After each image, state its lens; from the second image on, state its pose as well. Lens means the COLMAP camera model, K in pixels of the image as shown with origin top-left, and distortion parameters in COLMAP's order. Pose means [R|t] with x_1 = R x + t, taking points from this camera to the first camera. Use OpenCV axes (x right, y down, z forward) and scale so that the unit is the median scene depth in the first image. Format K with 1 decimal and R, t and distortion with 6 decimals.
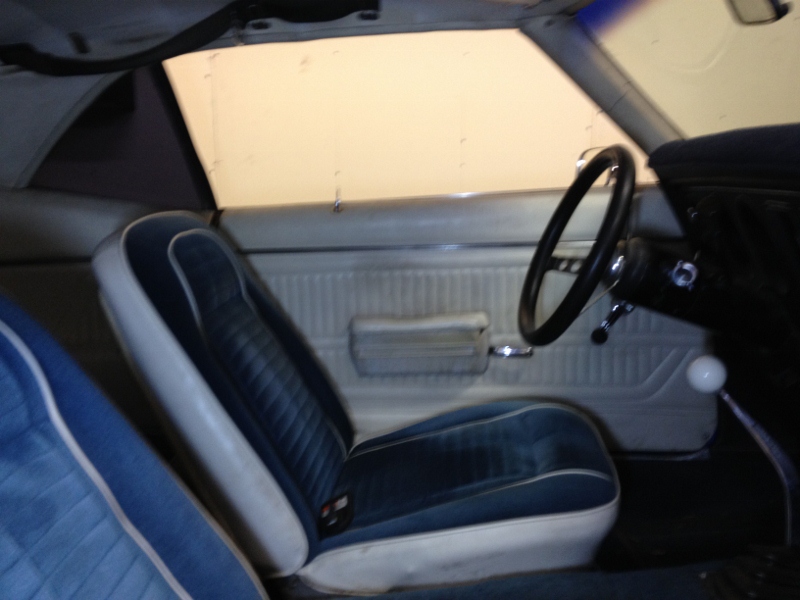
lens RADIAL K [[749.6, 0, 400.0], [0, 749.6, 300.0], [0, 0, 1]] dist [0.064650, -0.022399]
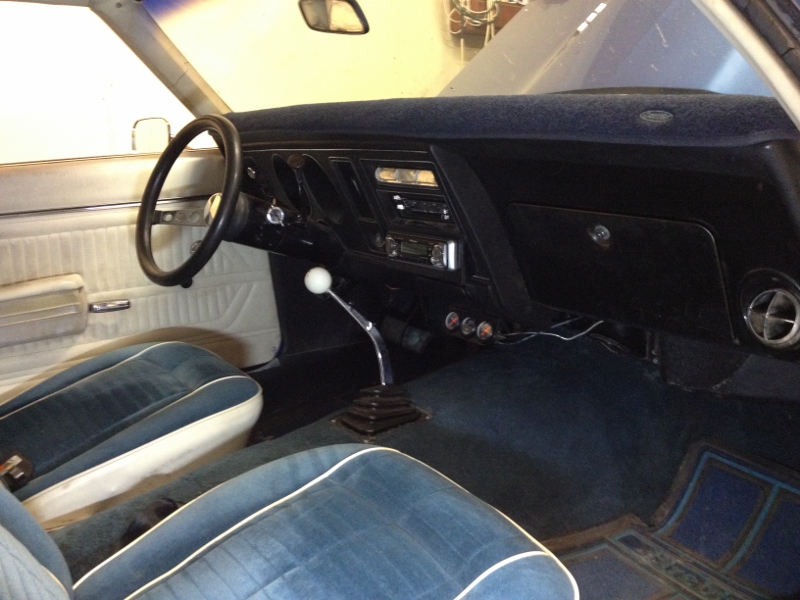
lens RADIAL K [[742.3, 0, 400.0], [0, 742.3, 300.0], [0, 0, 1]] dist [-0.012771, -0.033347]
pose [[0.759806, -0.142136, 0.634422, -0.219843], [0.119709, 0.989711, 0.078368, 0.027927], [-0.639034, 0.016402, 0.769004, -0.089400]]
